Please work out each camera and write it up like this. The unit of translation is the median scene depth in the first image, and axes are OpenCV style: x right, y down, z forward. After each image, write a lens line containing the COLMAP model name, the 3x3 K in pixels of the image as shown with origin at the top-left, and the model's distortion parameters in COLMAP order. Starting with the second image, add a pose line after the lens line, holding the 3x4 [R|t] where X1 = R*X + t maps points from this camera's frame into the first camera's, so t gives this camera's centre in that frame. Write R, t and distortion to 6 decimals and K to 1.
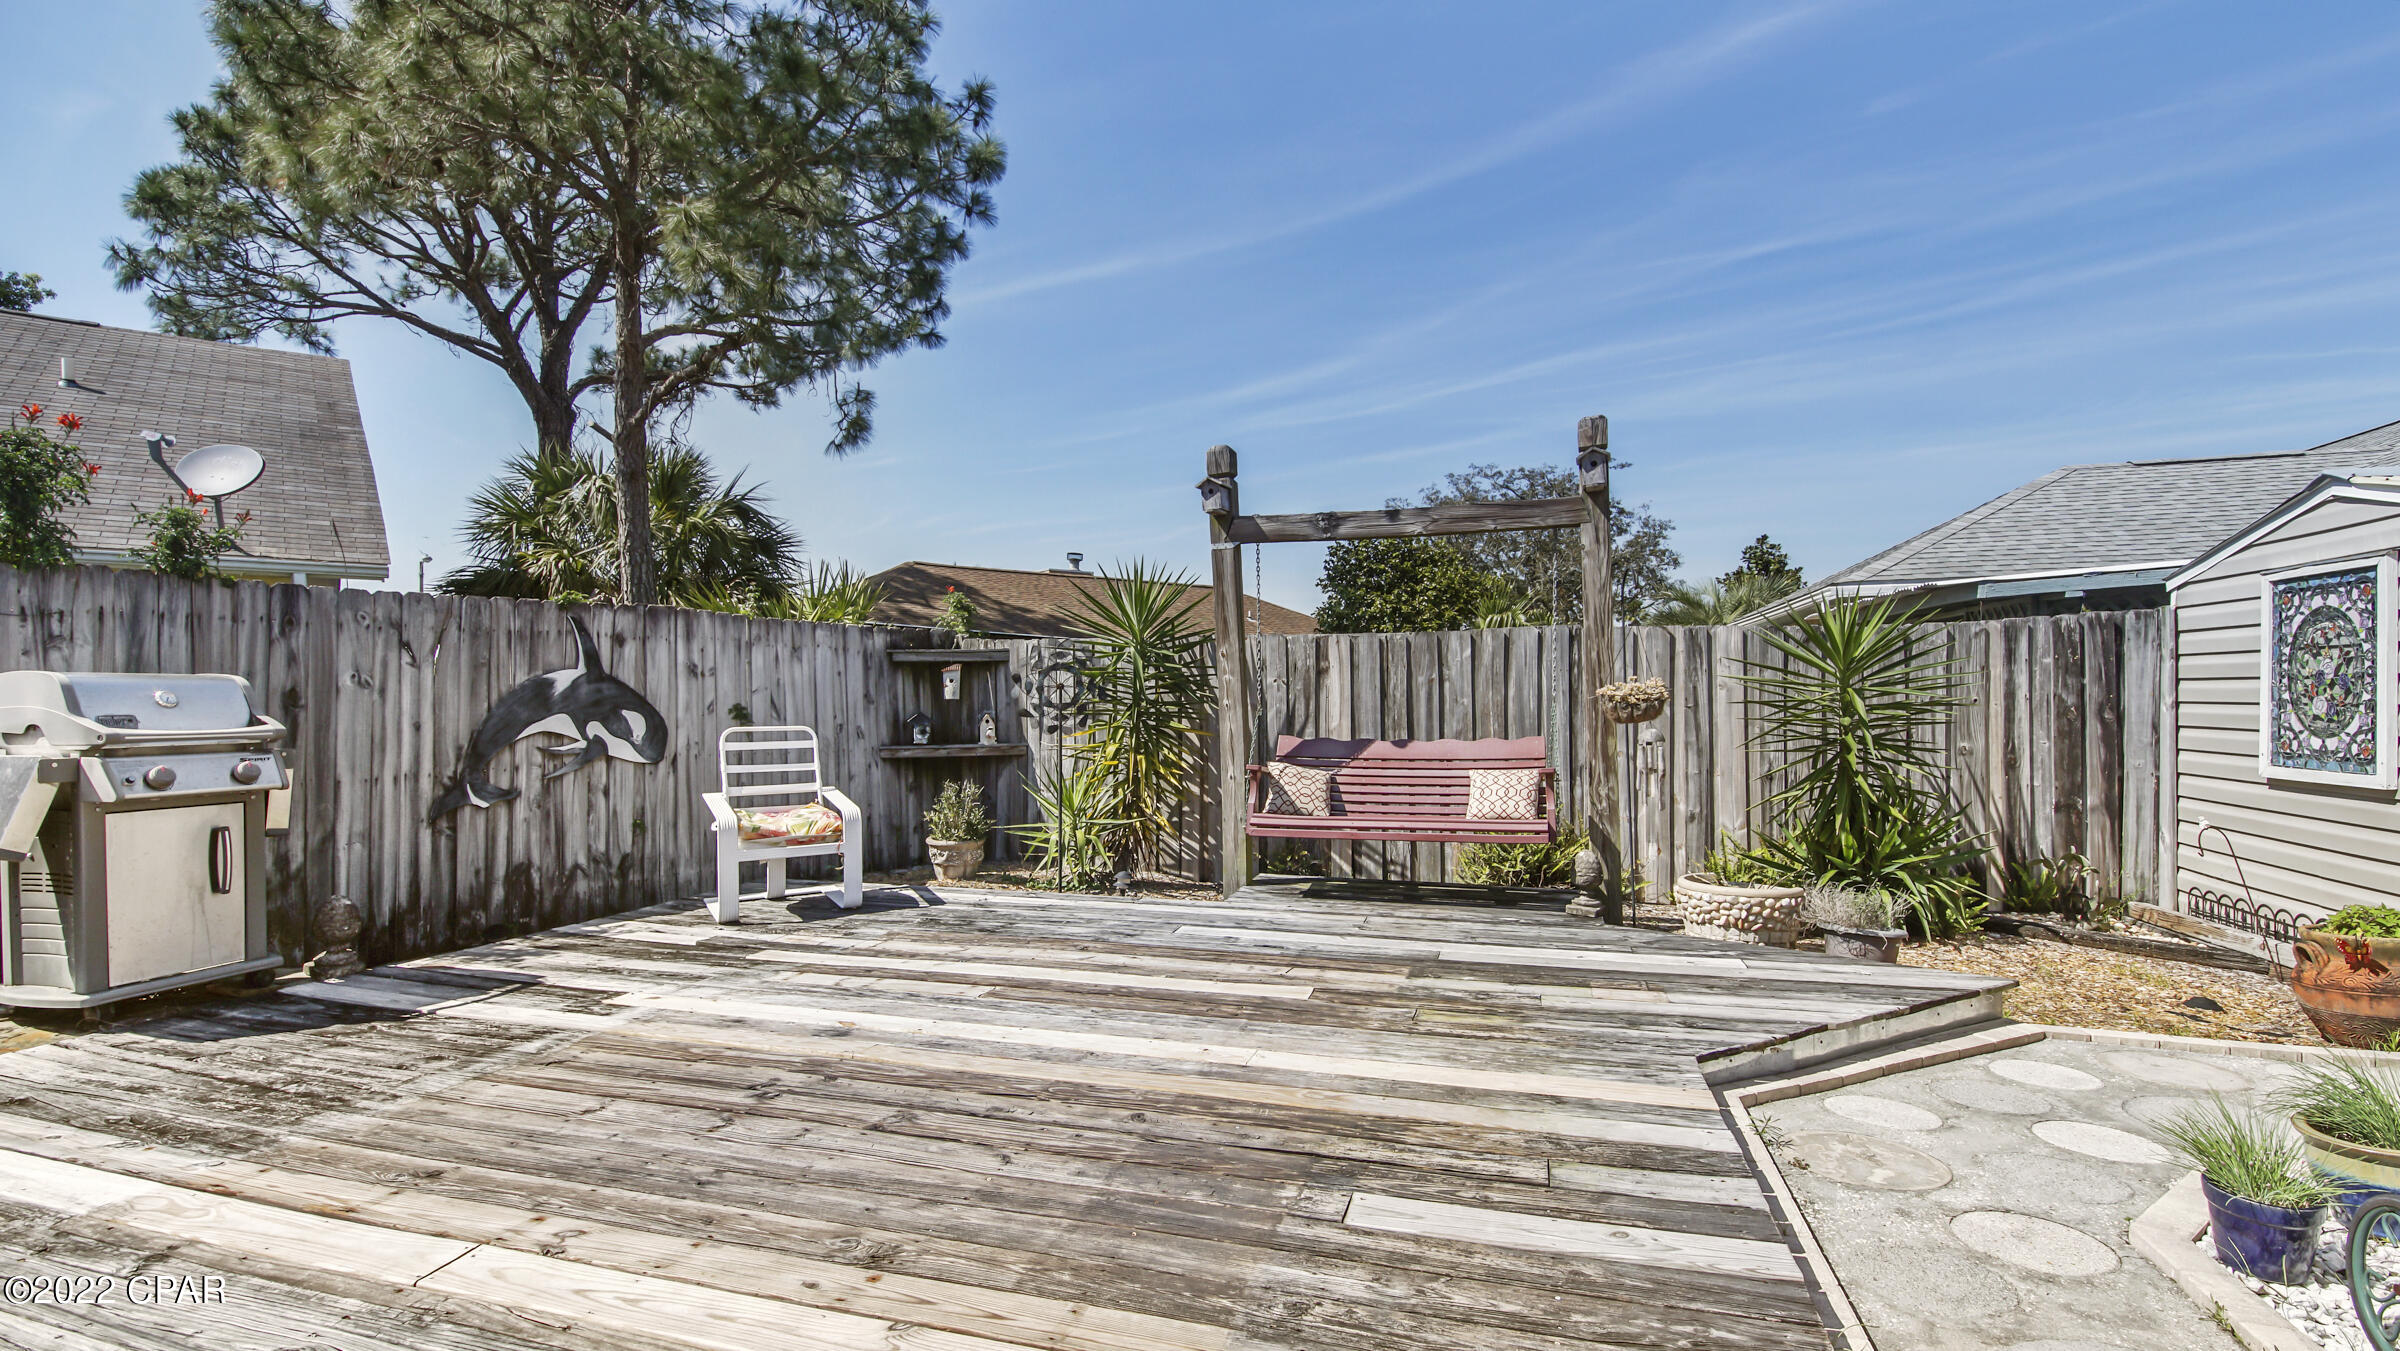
lens RADIAL K [[1058.9, 0, 1194.2], [0, 1058.9, 710.3], [0, 0, 1]] dist [0.034384, -0.022810]
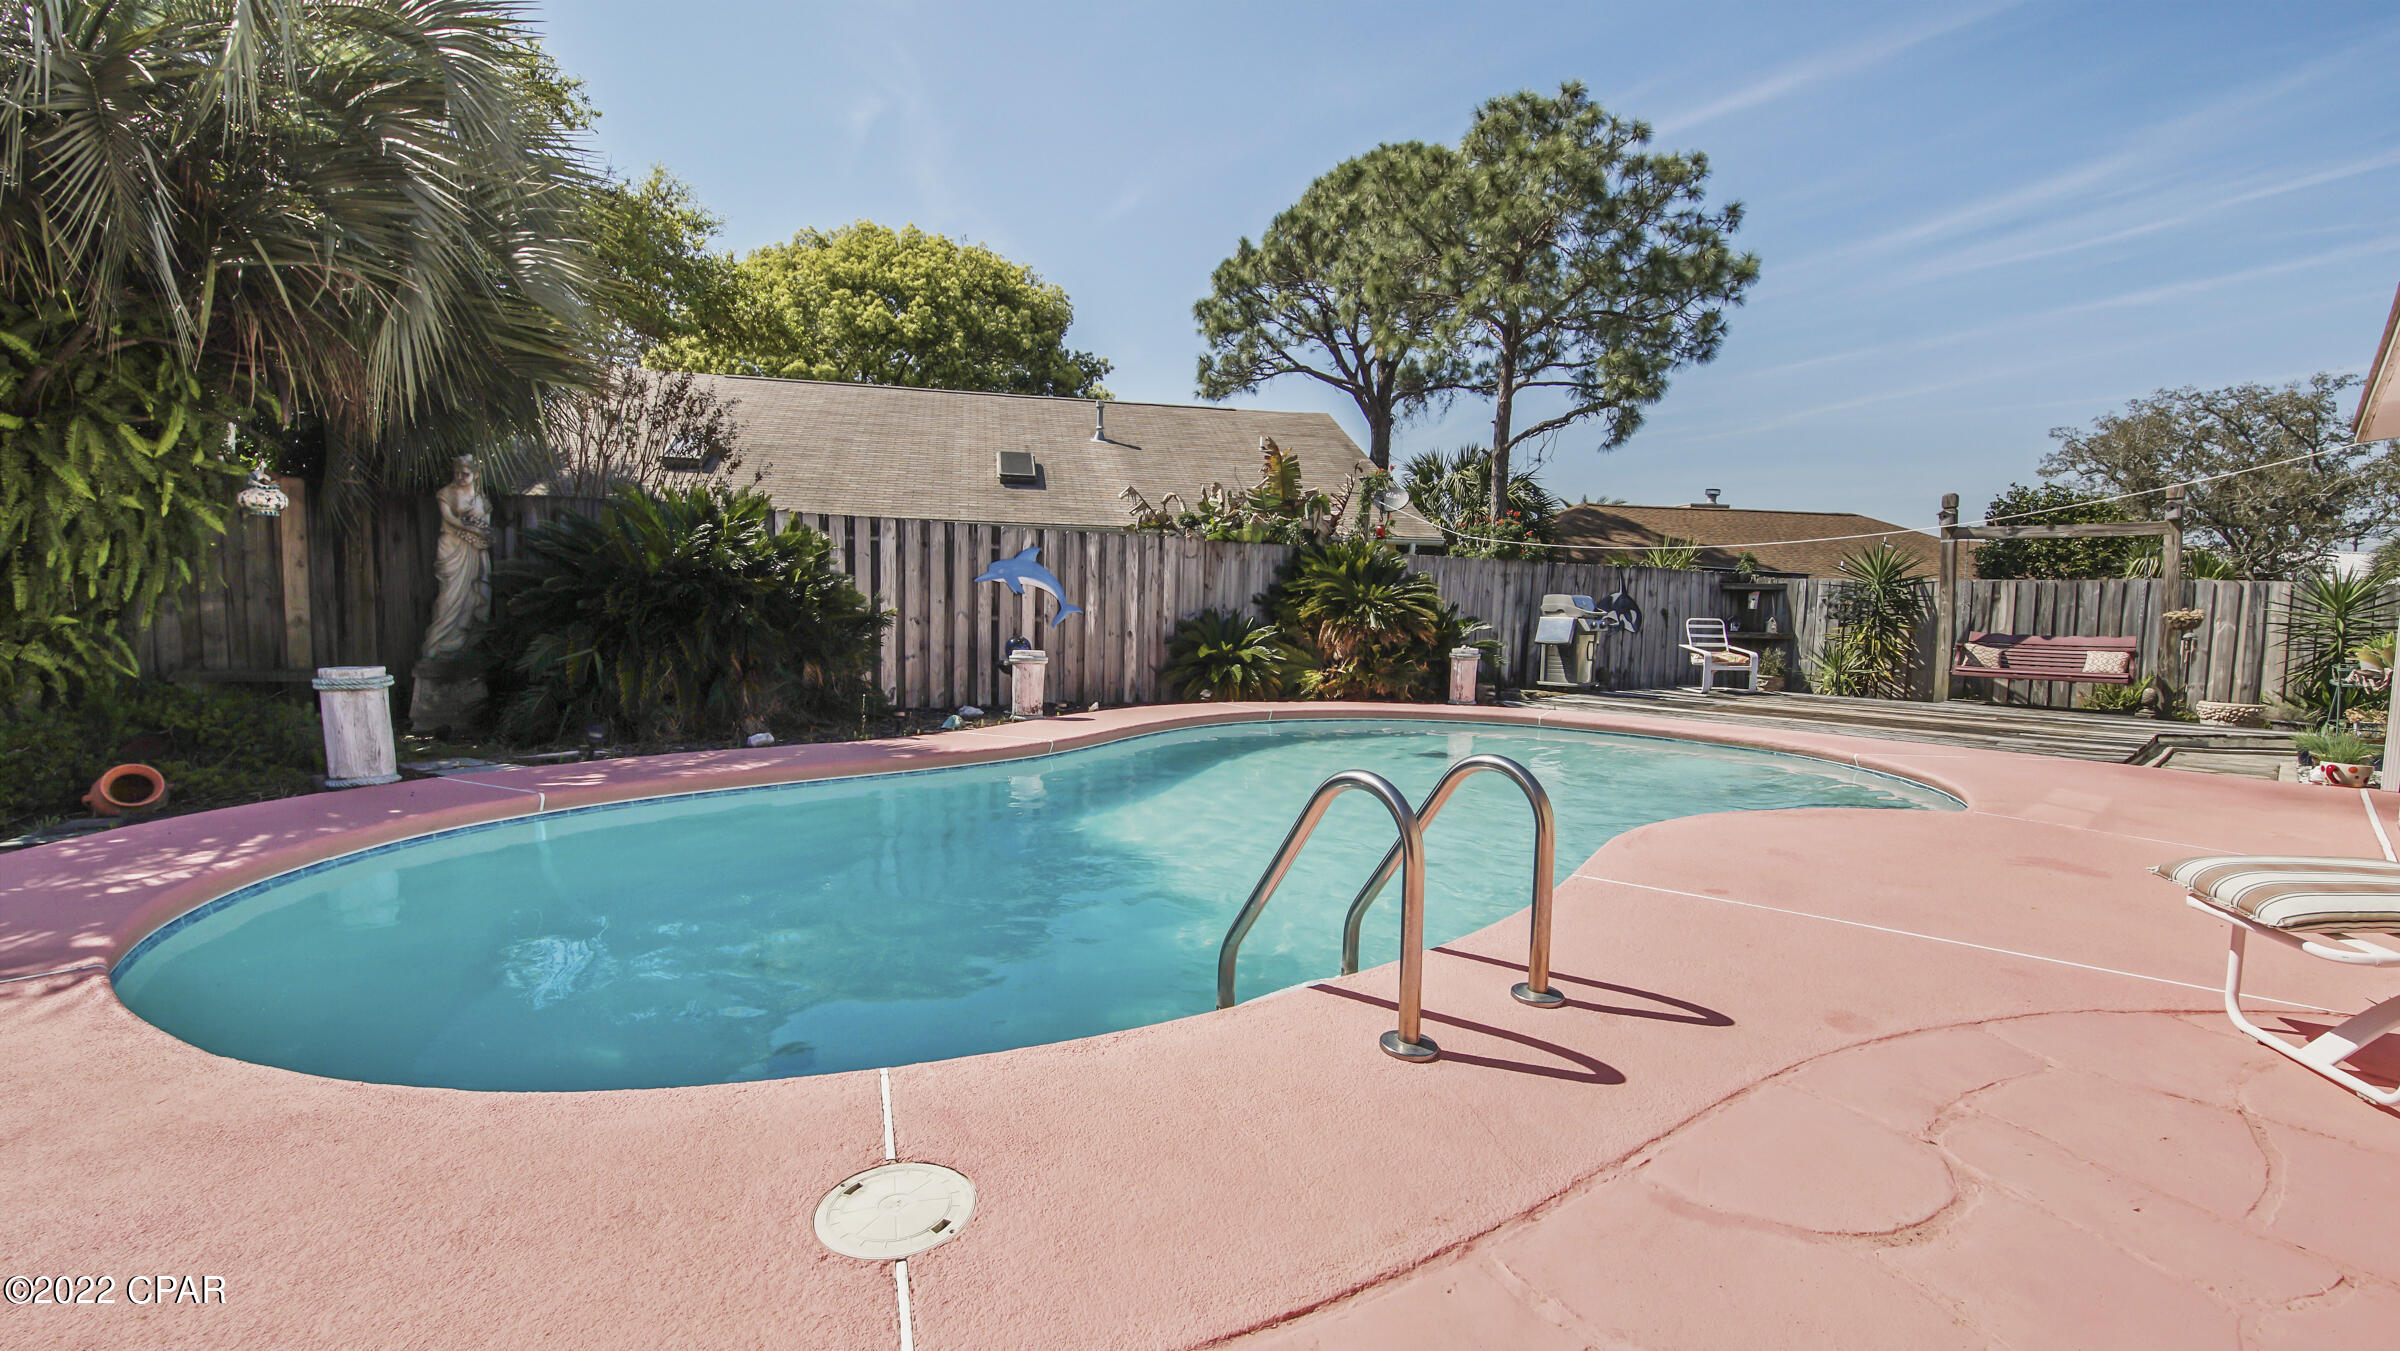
lens RADIAL K [[1029.3, 0, 1185.3], [0, 1029.3, 677.9], [0, 0, 1]] dist [0.028682, -0.018312]
pose [[0.875593, 0.062631, -0.478972, -0.289574], [-0.034486, 0.997134, 0.067345, 0.030993], [0.481817, -0.042449, 0.875243, -1.548908]]
